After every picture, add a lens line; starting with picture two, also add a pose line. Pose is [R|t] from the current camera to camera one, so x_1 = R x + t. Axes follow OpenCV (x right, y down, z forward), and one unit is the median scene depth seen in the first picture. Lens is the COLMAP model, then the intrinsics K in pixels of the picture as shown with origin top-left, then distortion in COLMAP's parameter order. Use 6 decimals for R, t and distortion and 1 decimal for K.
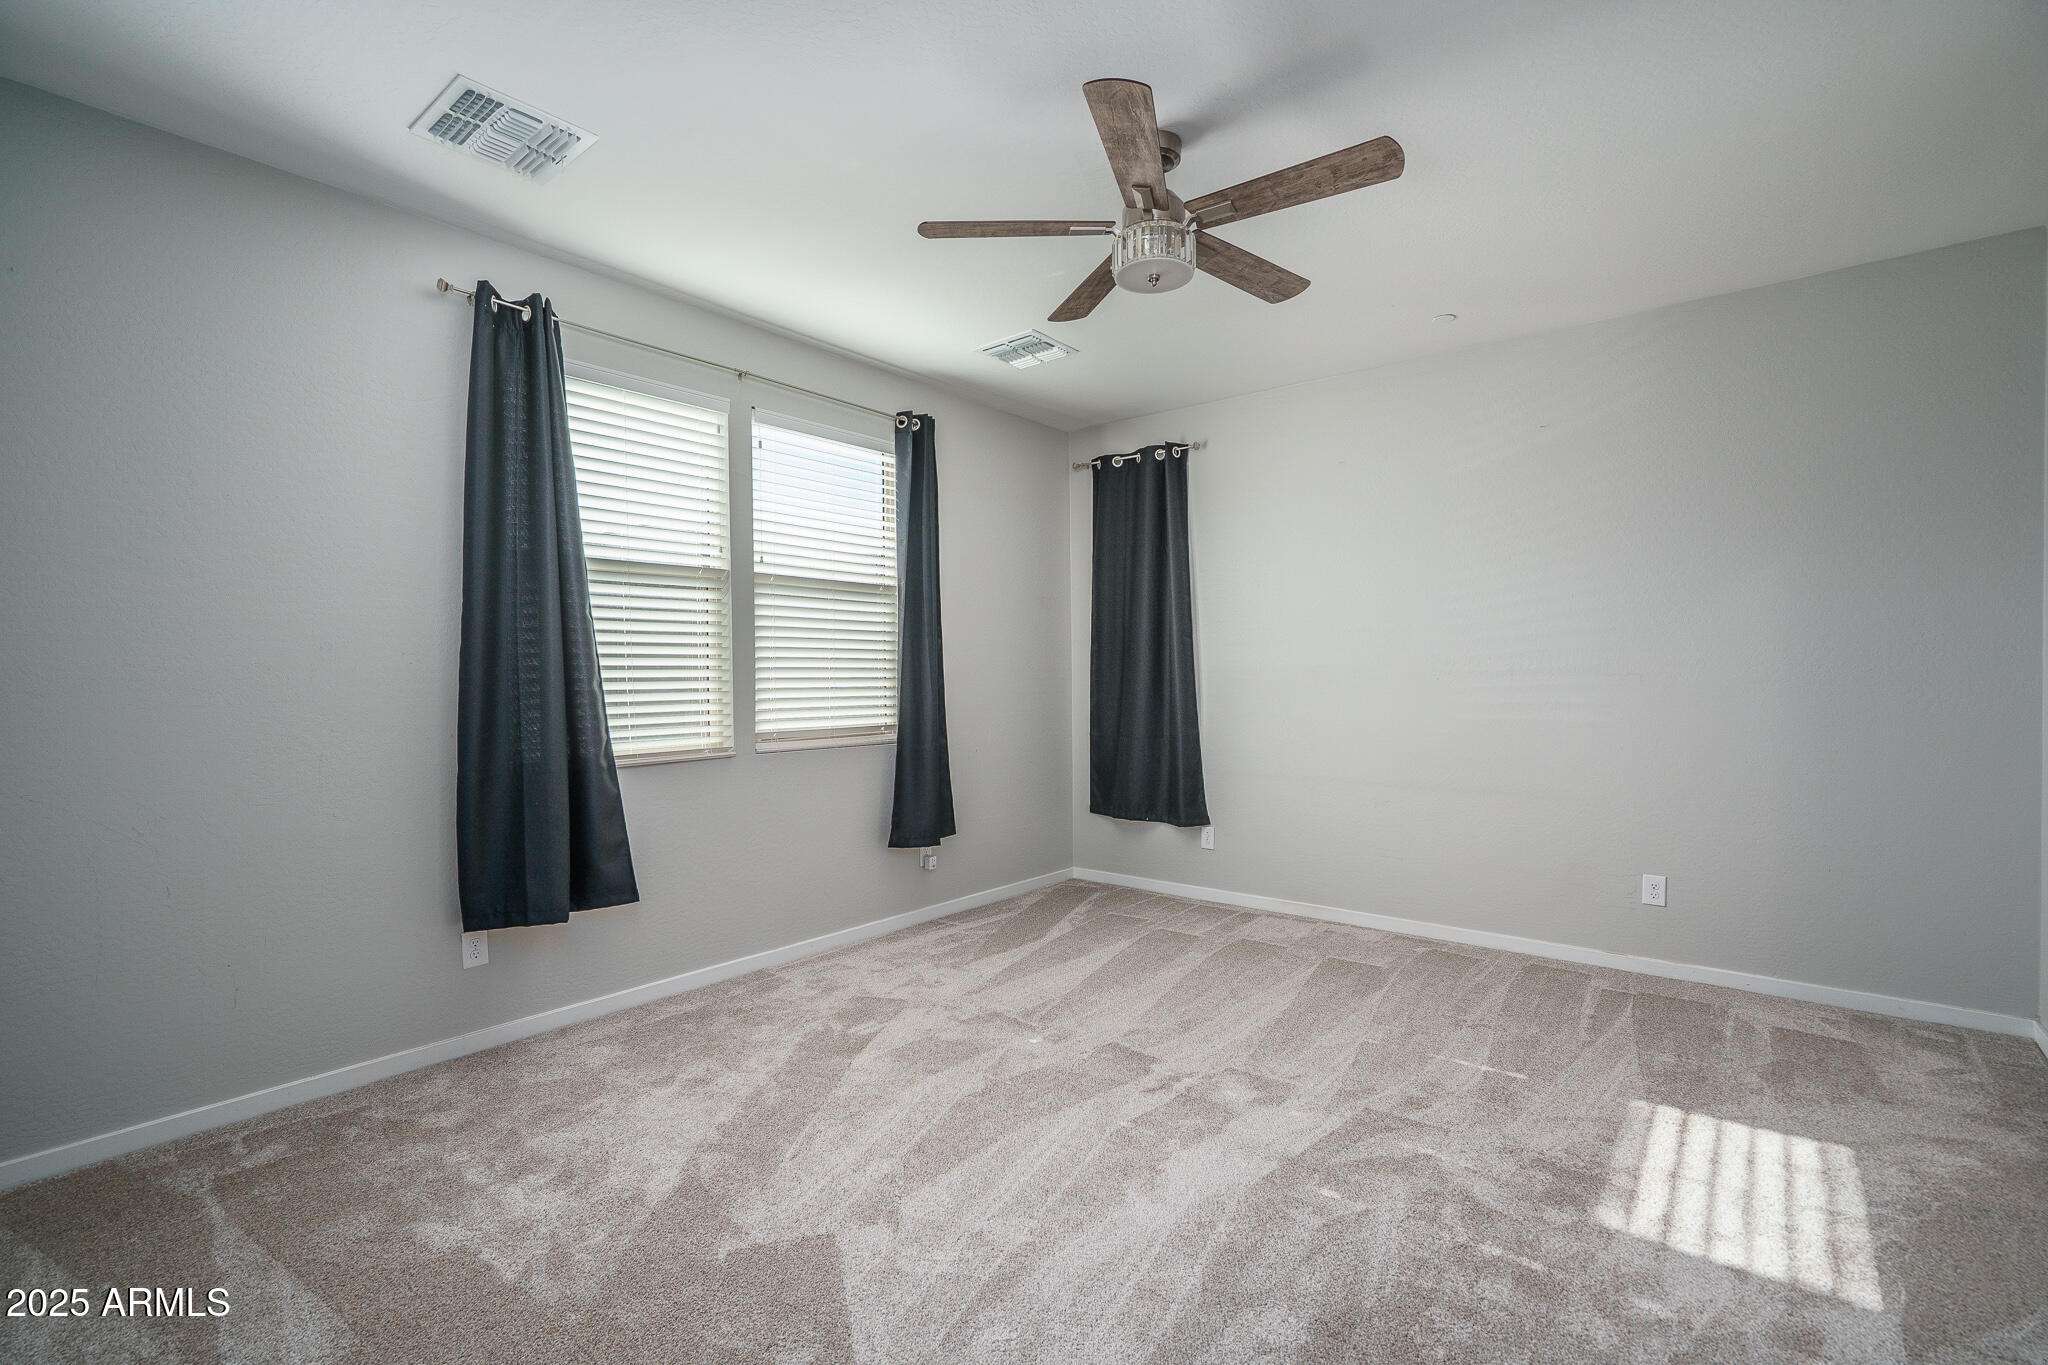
lens RADIAL K [[925.1, 0, 1021.6], [0, 925.1, 678.7], [0, 0, 1]] dist [-0.000918, -0.000827]
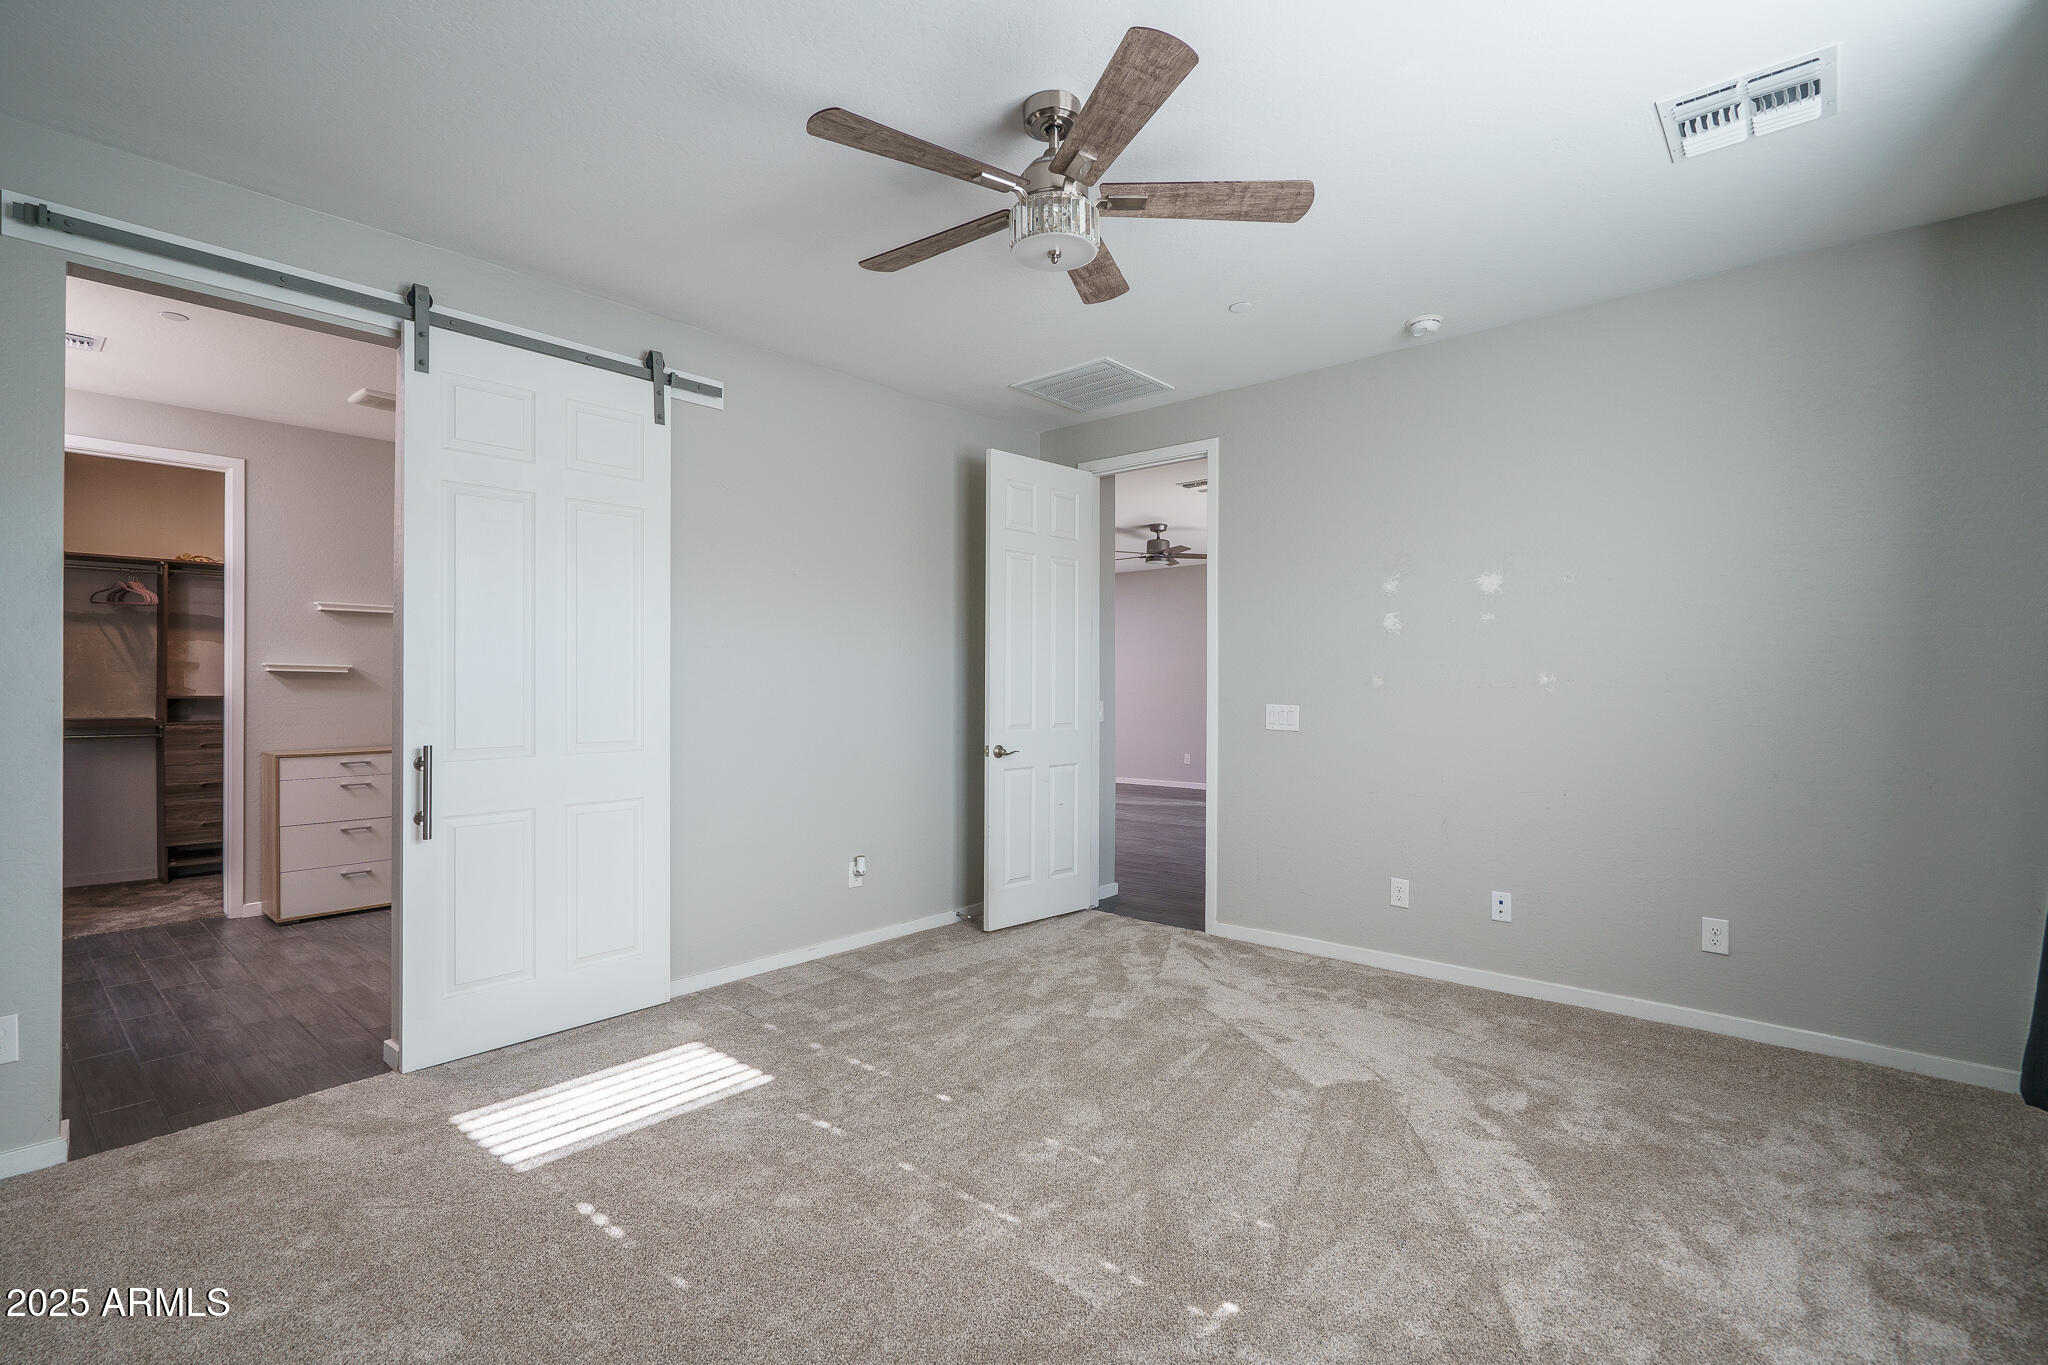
lens RADIAL K [[925.1, 0, 1026.6], [0, 925.1, 682.7], [0, 0, 1]] dist [-0.000918, -0.000827]
pose [[-0.999049, 0.004108, 0.043409, 0.154903], [0.004003, 0.999989, -0.002498, -0.004121], [-0.043419, -0.002321, -0.999054, 2.073346]]
